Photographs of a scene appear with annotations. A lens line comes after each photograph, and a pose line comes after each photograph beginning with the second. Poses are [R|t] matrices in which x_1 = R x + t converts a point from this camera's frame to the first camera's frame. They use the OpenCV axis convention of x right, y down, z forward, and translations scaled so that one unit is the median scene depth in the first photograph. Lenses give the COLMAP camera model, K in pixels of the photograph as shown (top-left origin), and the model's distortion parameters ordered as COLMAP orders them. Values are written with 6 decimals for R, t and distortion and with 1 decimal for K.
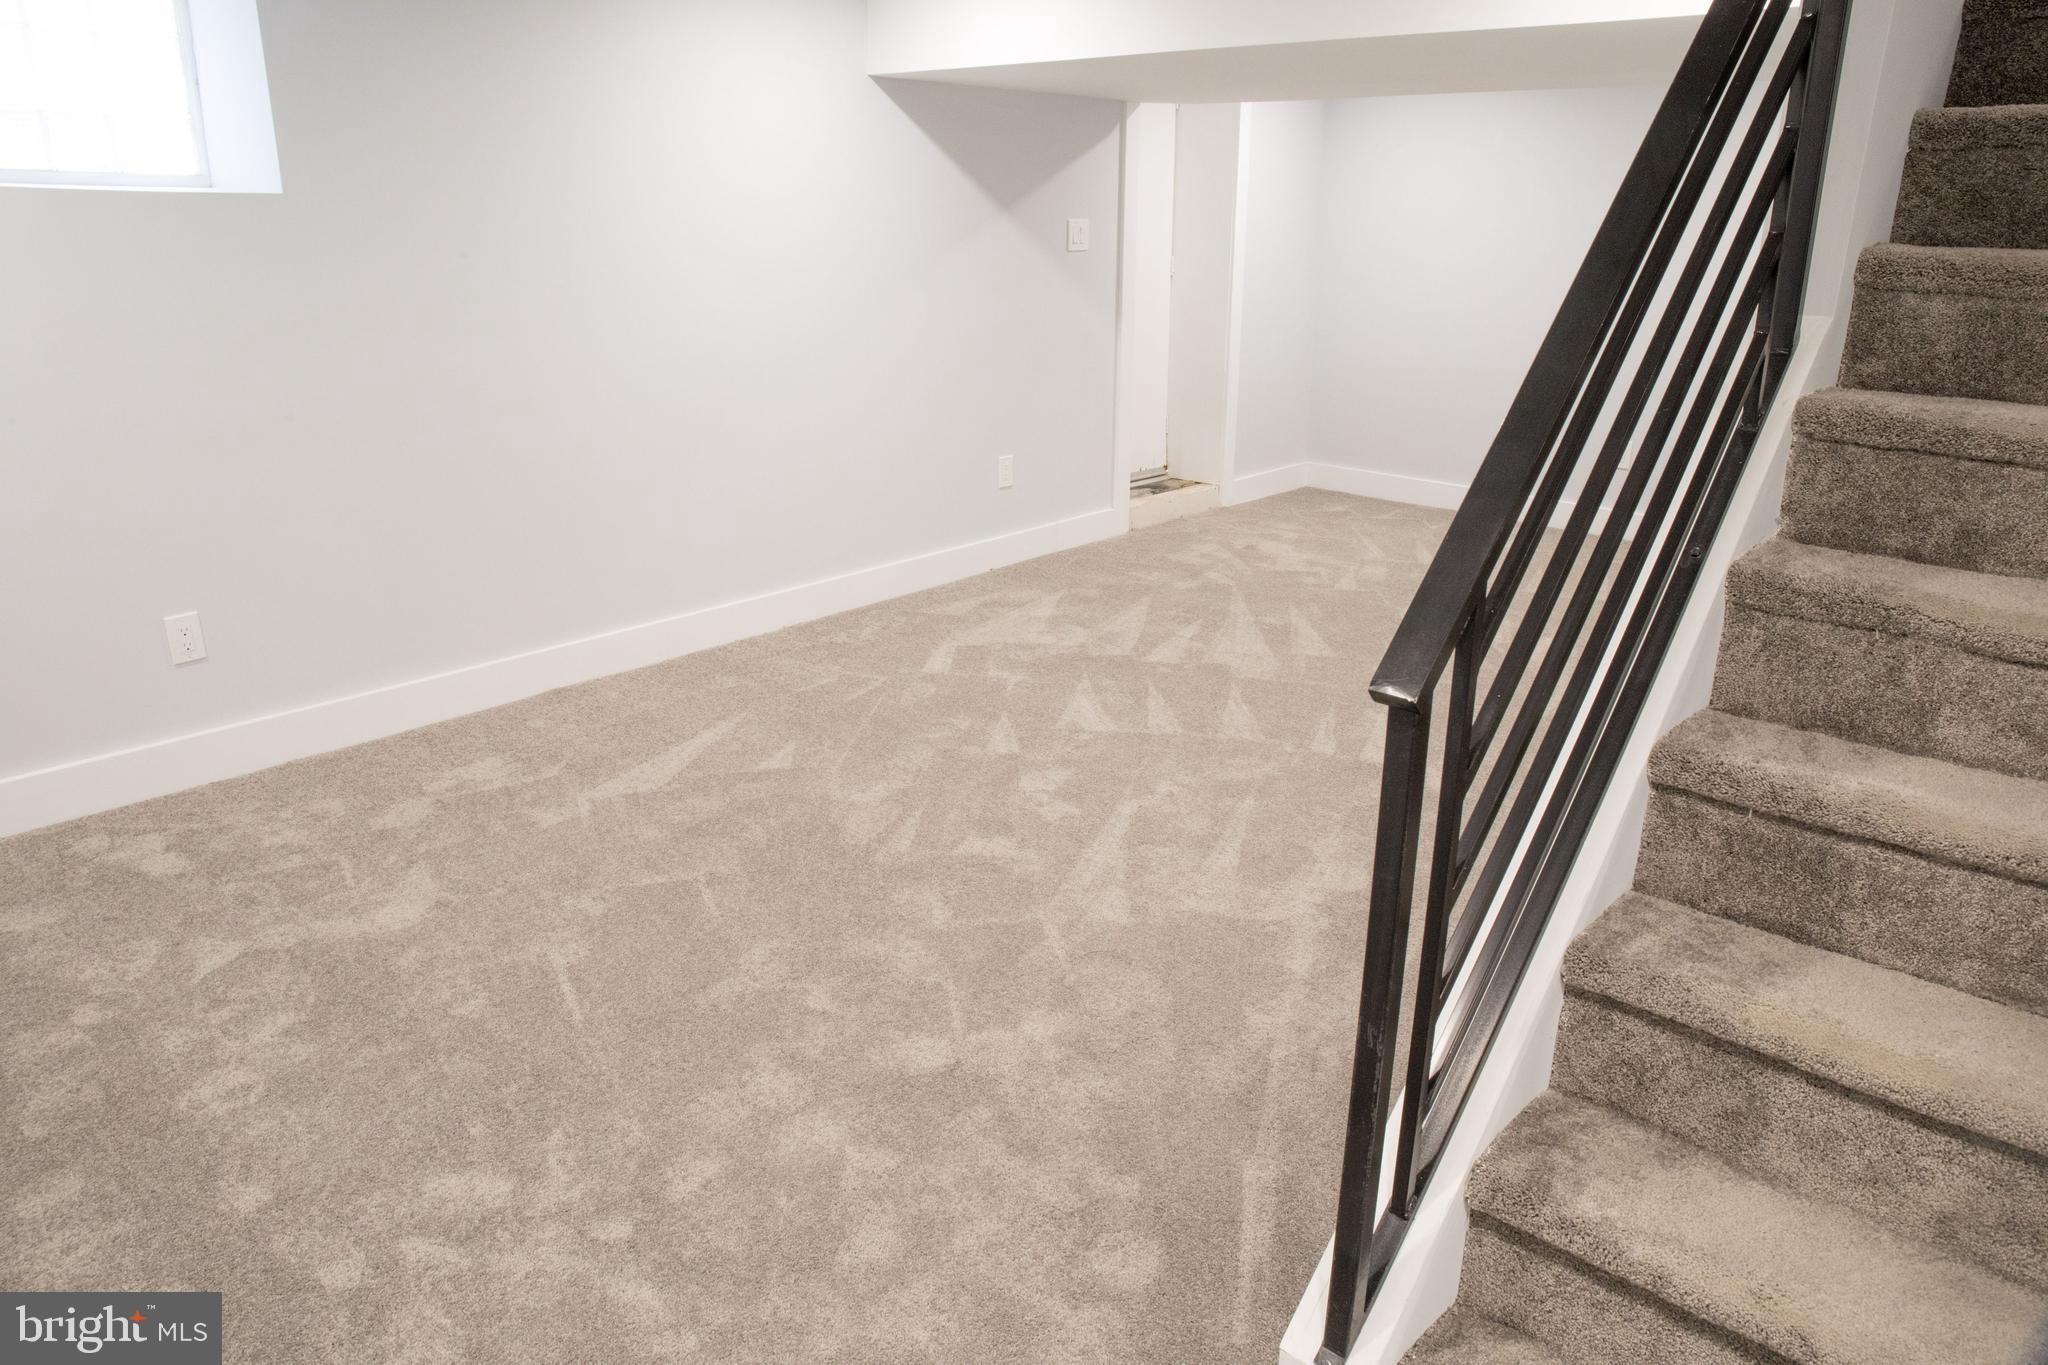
lens RADIAL K [[1390.2, 0, 1023.3], [0, 1390.2, 671.8], [0, 0, 1]] dist [-0.096485, 0.089597]
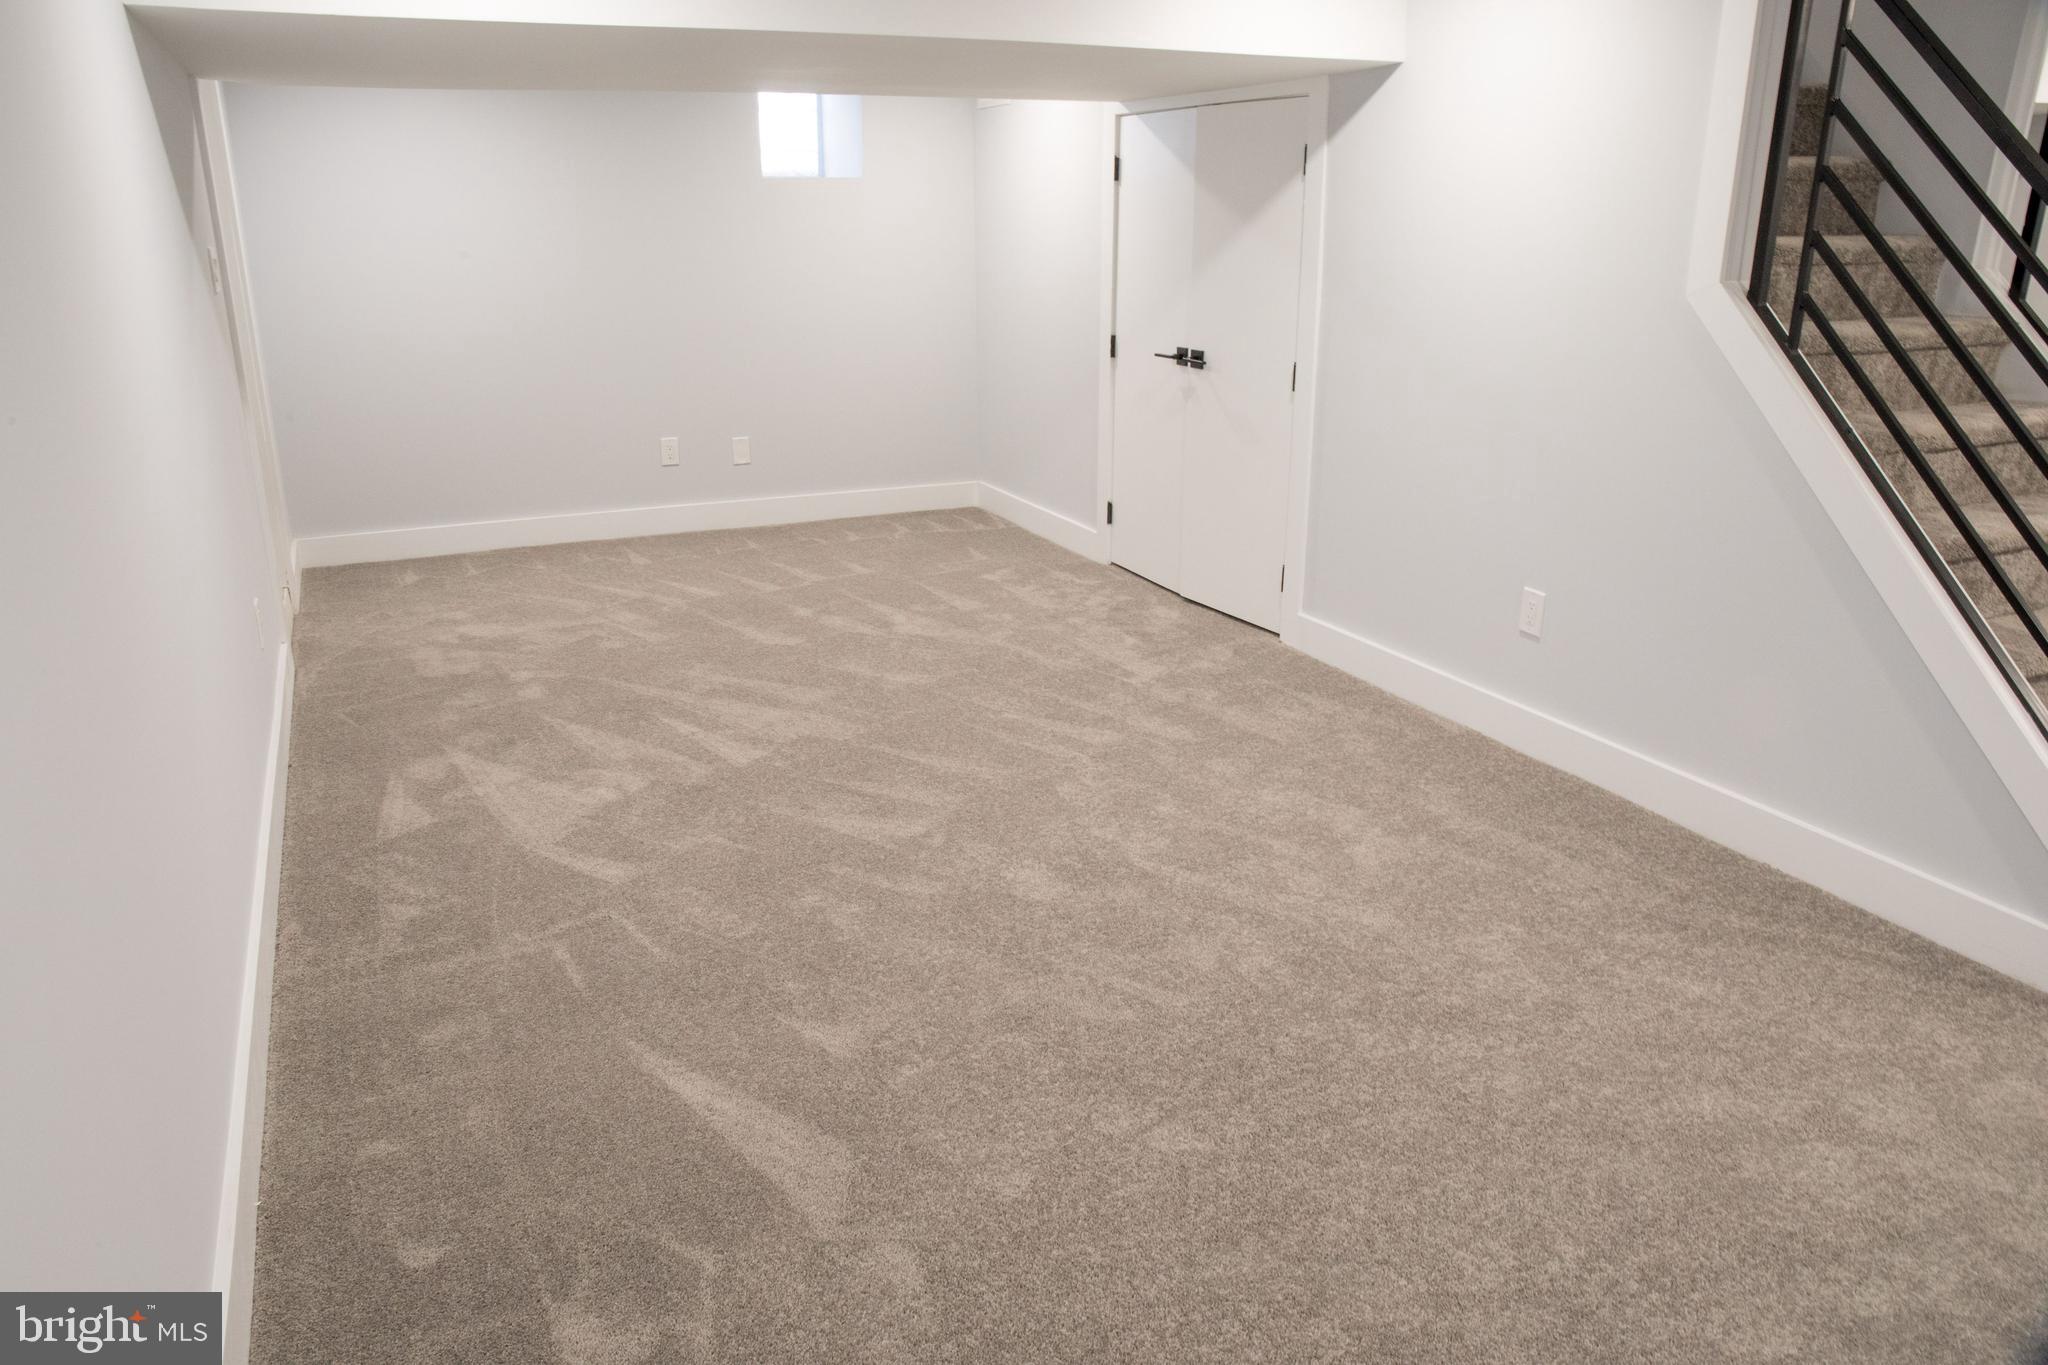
lens RADIAL K [[1390.2, 0, 1023.3], [0, 1390.2, 671.8], [0, 0, 1]] dist [-0.096485, 0.089597]
pose [[0.380295, -0.295047, 0.876540, -0.645597], [0.294528, 0.937042, 0.187628, -0.193004], [-0.876715, 0.186812, 0.443253, 0.553673]]
